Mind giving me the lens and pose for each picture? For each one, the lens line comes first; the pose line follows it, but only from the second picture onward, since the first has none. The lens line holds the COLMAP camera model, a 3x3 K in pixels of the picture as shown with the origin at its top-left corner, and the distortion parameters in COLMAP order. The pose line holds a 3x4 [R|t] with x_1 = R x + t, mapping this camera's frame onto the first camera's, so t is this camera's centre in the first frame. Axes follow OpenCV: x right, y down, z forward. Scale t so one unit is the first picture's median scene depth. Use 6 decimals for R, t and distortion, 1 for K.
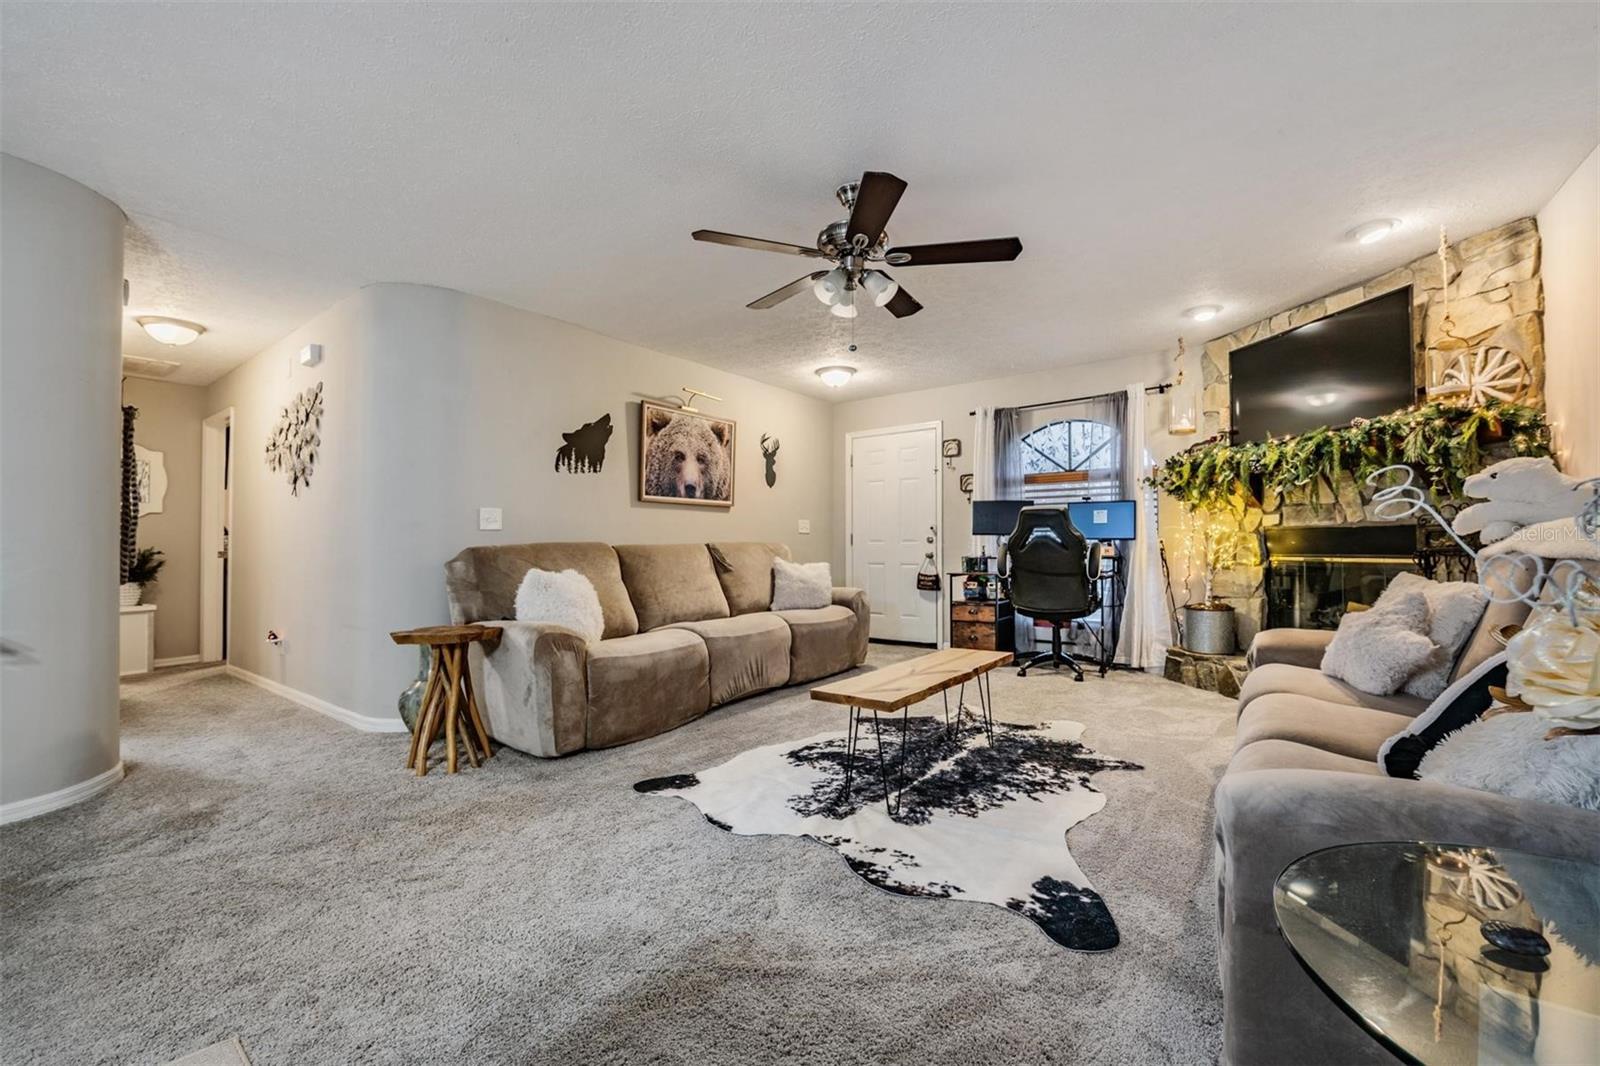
lens RADIAL K [[634.0, 0, 807.3], [0, 634.0, 527.3], [0, 0, 1]] dist [-0.005785, -0.001572]
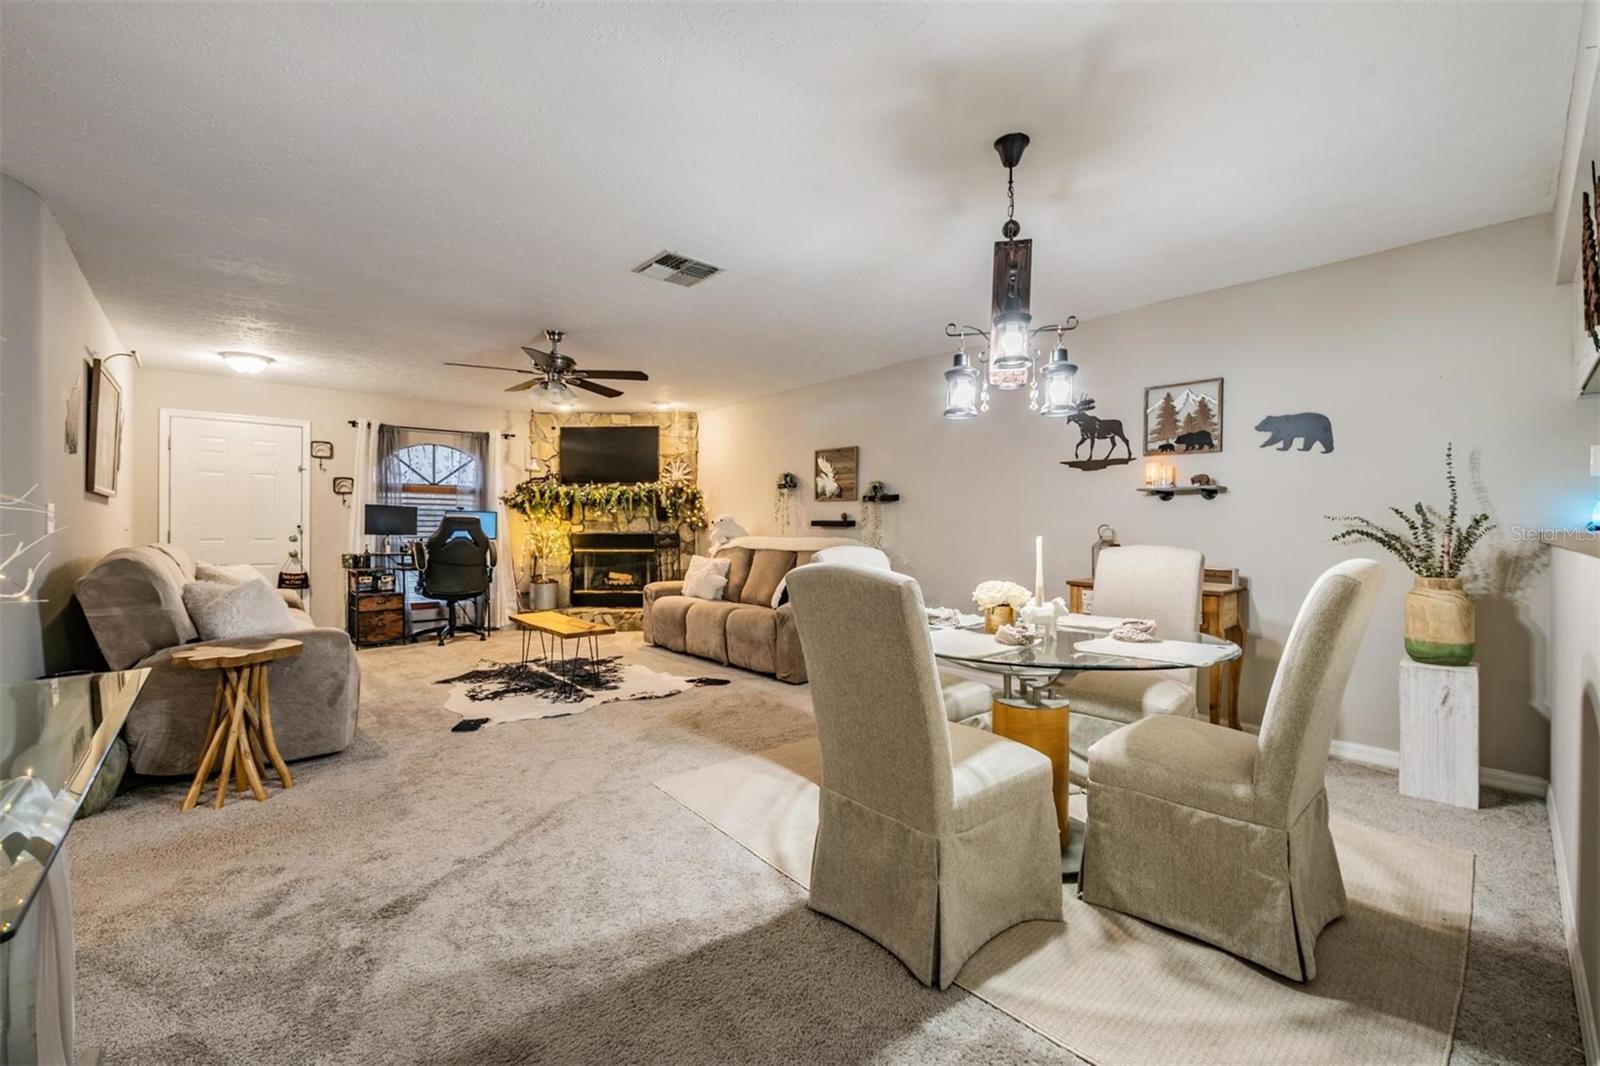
lens RADIAL K [[634.0, 0, 779.9], [0, 634.0, 529.6], [0, 0, 1]] dist [-0.005785, -0.001572]
pose [[0.236939, 0.011472, 0.971457, -0.827638], [-0.027488, 0.999609, -0.005100, -0.014019], [-0.971136, -0.025495, 0.237162, 0.028556]]
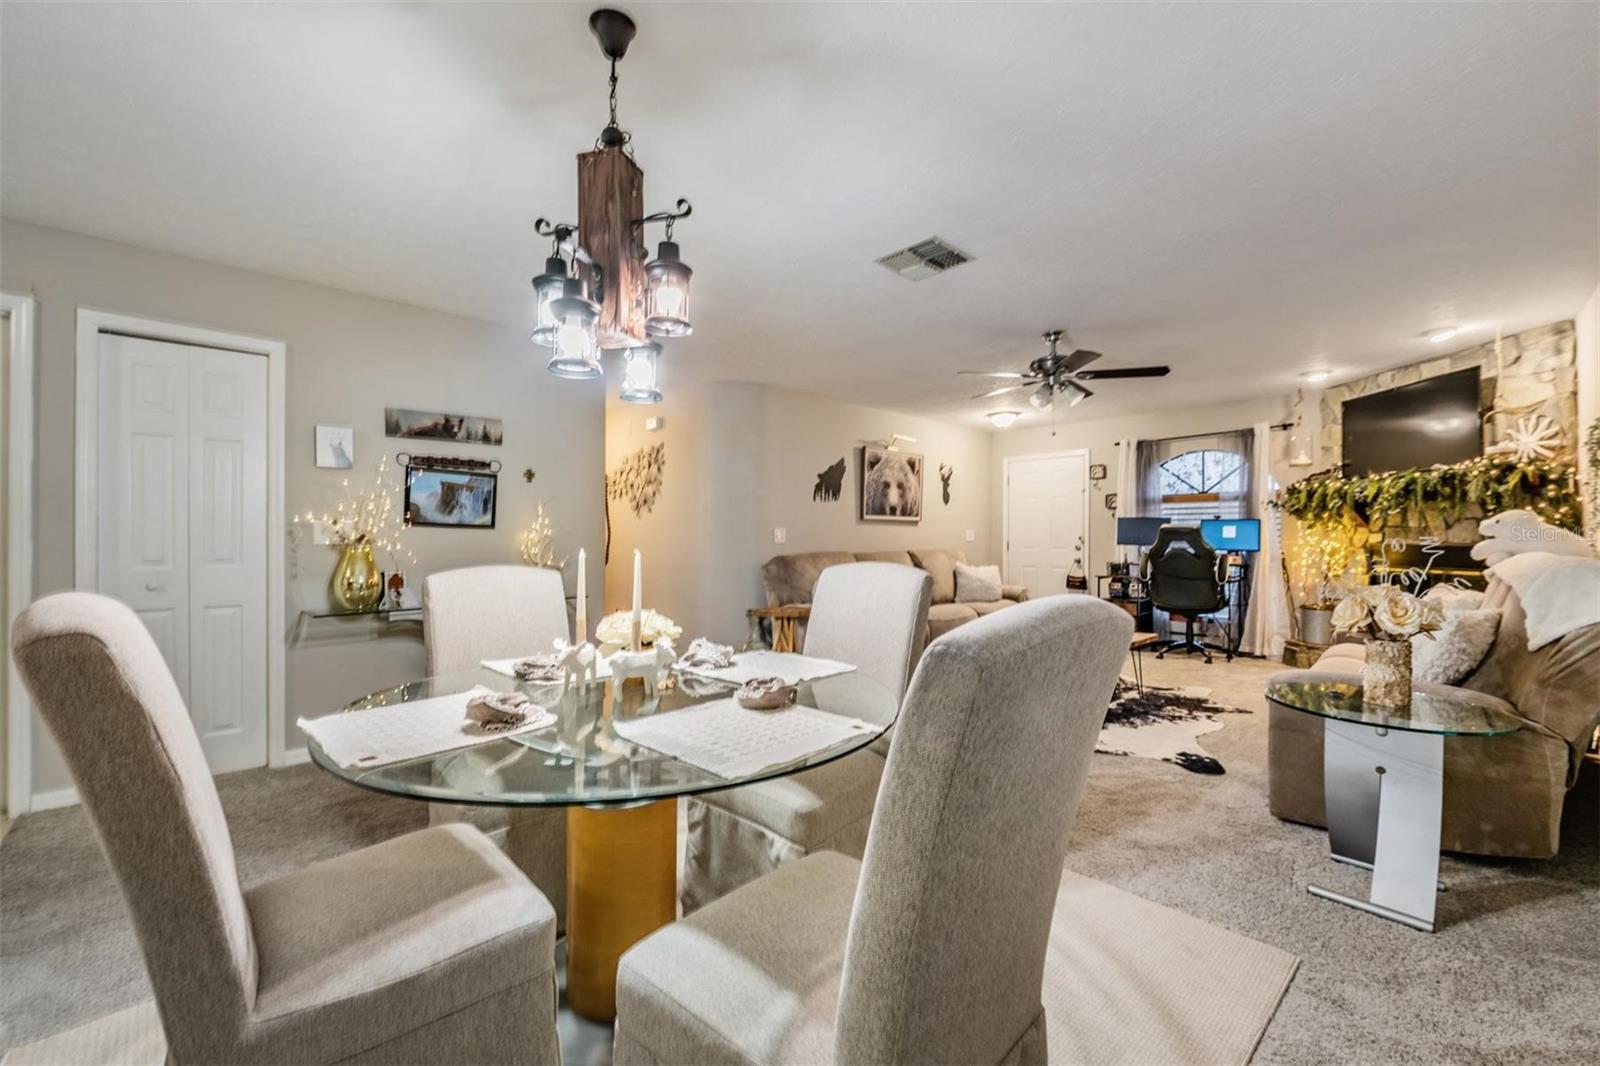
lens RADIAL K [[634.0, 0, 825.9], [0, 634.0, 530.8], [0, 0, 1]] dist [-0.005785, -0.001572]
pose [[0.989367, 0.005050, -0.145353, -0.151181], [-0.003270, 0.999917, 0.012479, -0.036513], [0.145404, -0.011871, 0.989301, -0.374326]]
